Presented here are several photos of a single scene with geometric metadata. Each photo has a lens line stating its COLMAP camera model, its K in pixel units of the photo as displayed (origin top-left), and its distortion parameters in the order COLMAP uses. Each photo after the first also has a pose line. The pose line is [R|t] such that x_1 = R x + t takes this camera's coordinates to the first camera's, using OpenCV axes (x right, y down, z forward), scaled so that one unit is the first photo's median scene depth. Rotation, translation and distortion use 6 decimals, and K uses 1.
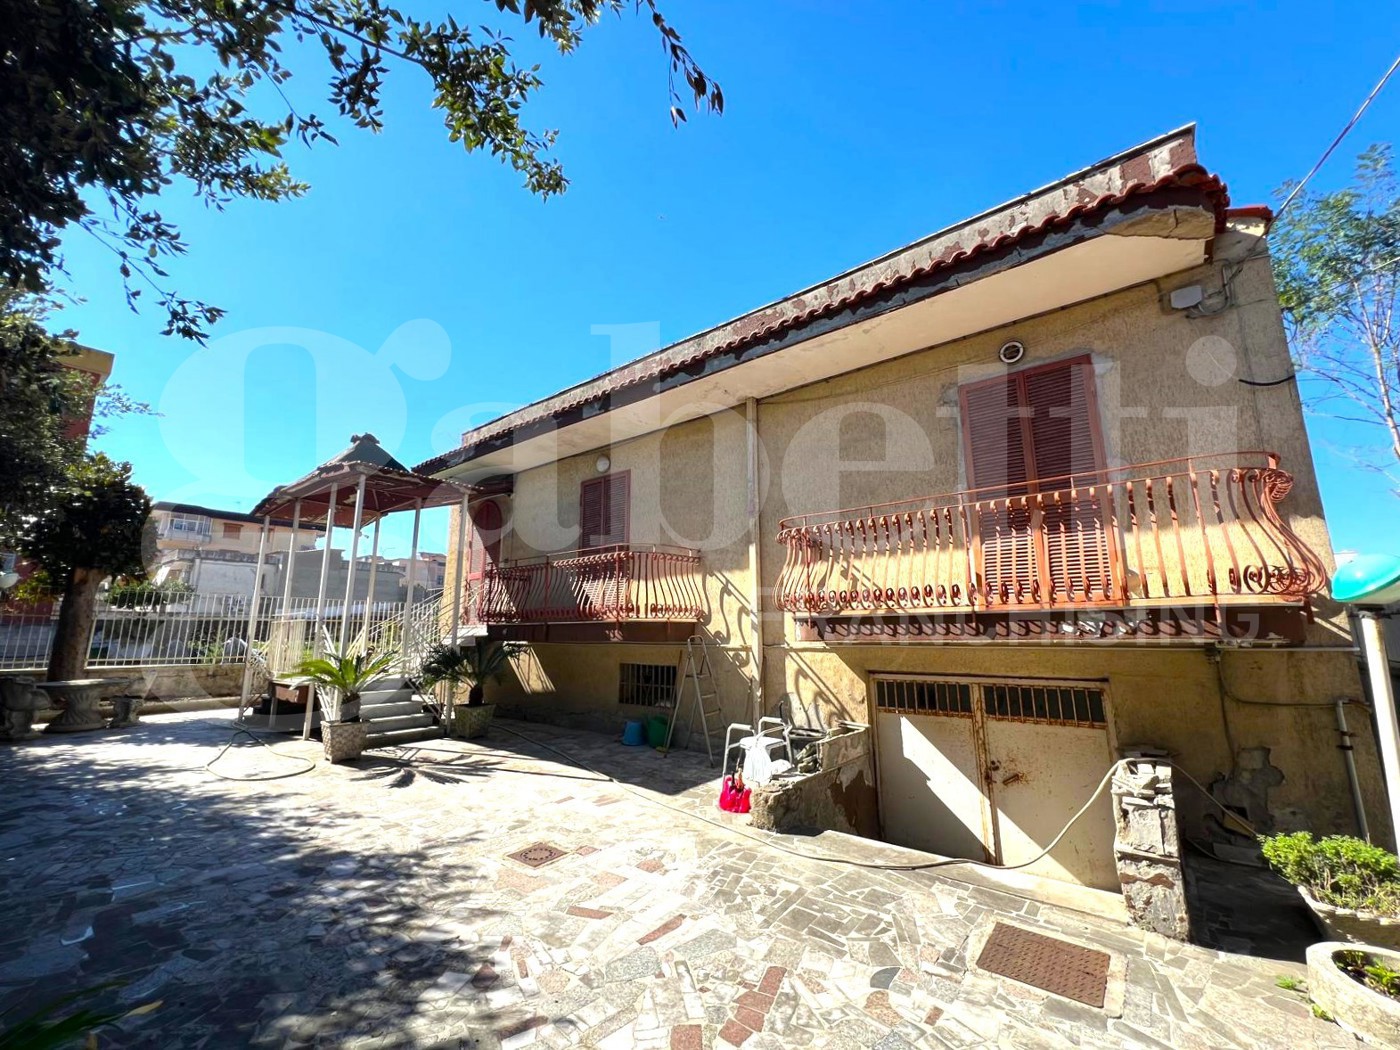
lens RADIAL K [[577.1, 0, 697.3], [0, 577.1, 518.9], [0, 0, 1]] dist [-0.000161, 0.001566]
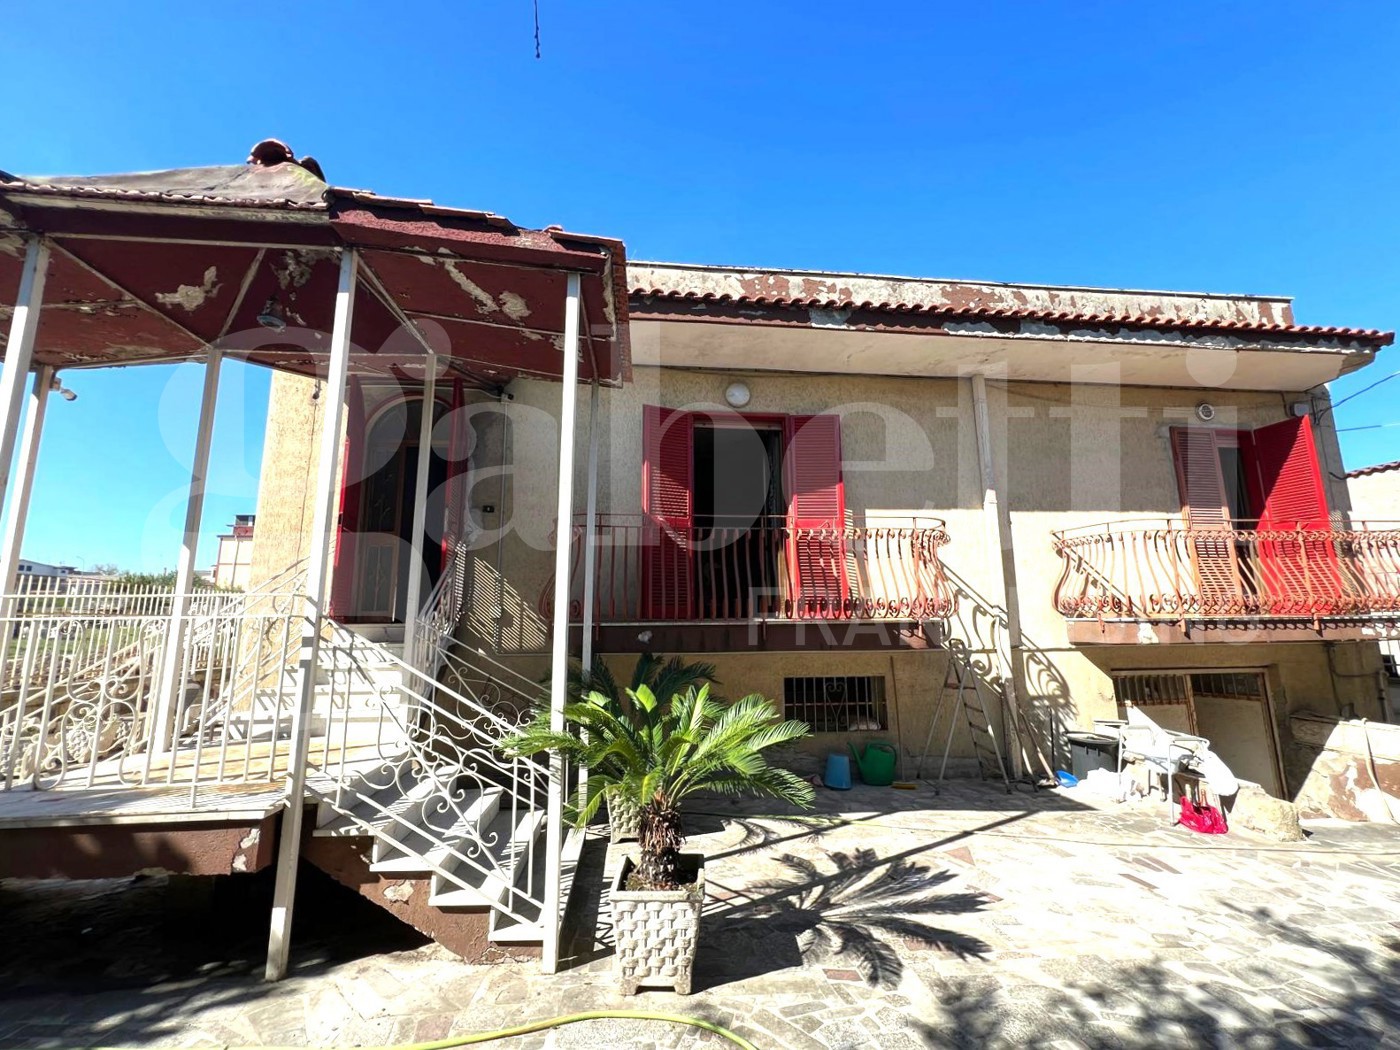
lens RADIAL K [[577.1, 0, 697.8], [0, 577.1, 535.8], [0, 0, 1]] dist [-0.000161, 0.001566]
pose [[0.702880, 0.121193, 0.700908, -0.942366], [-0.131074, 0.990572, -0.039835, 0.153765], [-0.699128, -0.063871, 0.712138, 0.745696]]
